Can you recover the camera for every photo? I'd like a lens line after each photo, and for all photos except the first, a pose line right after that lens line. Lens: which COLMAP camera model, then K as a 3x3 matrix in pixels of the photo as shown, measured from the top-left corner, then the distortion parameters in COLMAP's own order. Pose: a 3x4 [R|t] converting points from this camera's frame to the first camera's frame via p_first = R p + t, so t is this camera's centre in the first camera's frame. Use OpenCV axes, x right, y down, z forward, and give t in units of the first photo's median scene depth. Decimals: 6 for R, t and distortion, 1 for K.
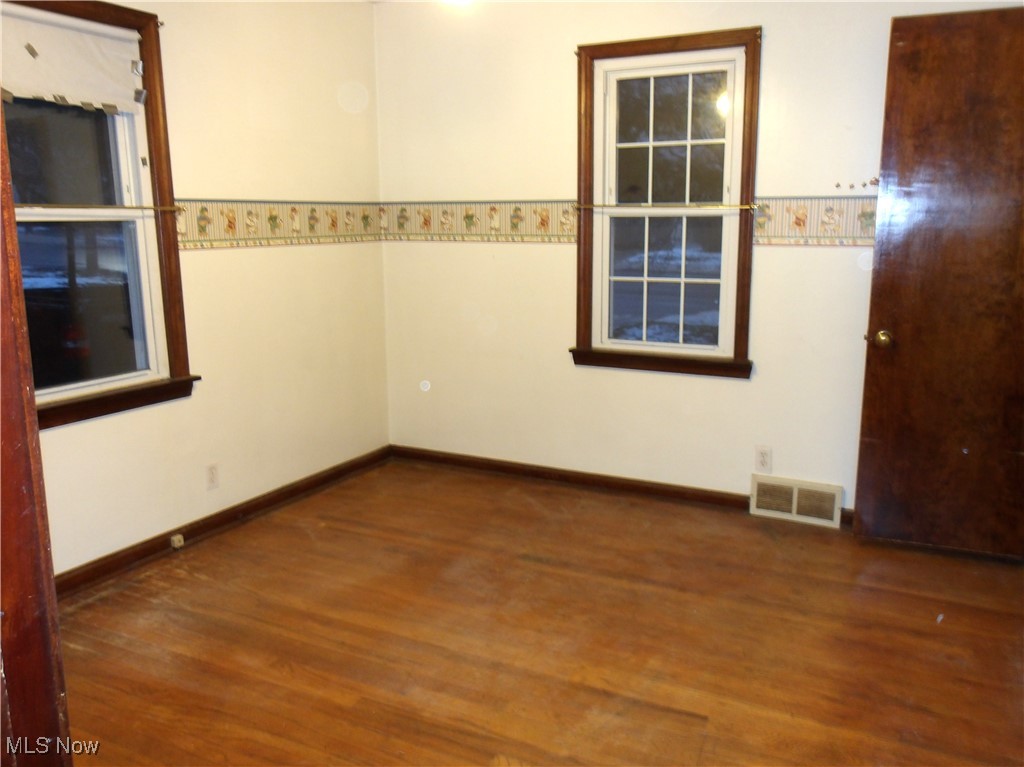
lens RADIAL K [[918.2, 0, 512.0], [0, 918.2, 383.5], [0, 0, 1]] dist [0.032189, 0.012325]
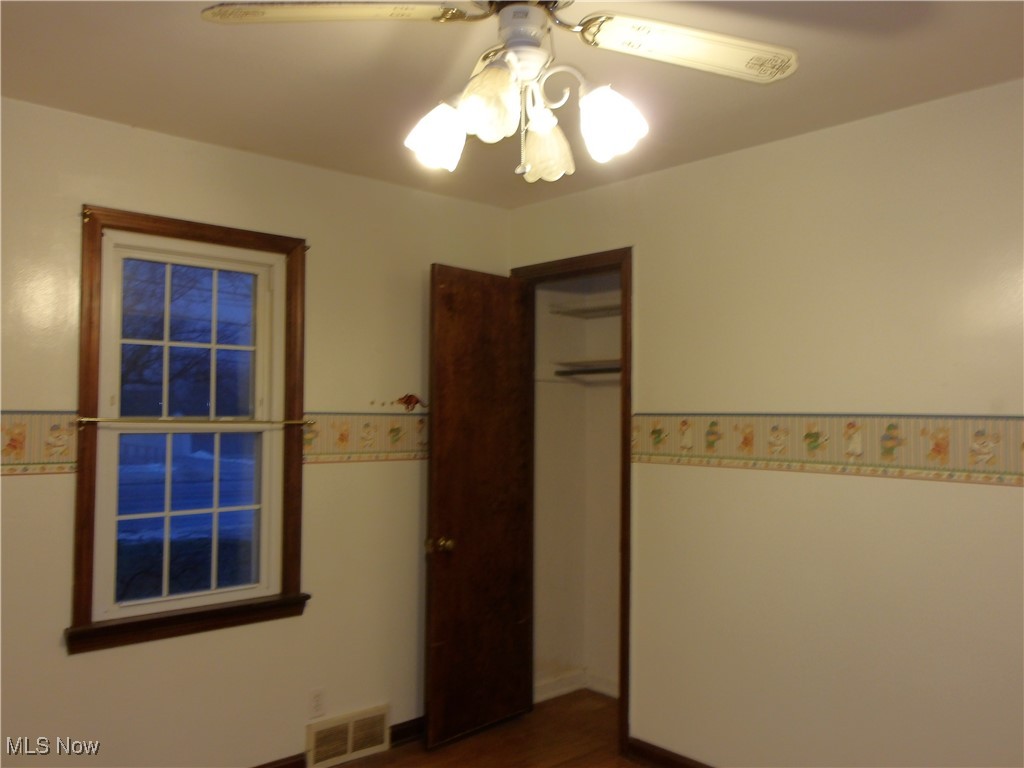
lens RADIAL K [[855.7, 0, 512.0], [0, 855.7, 384.0], [0, 0, 1]] dist [0.003090, 0.001626]
pose [[0.311303, 0.046842, 0.949155, -0.495890], [0.175295, 0.978815, -0.105799, -0.104549], [-0.934003, 0.199318, 0.296497, 0.556999]]
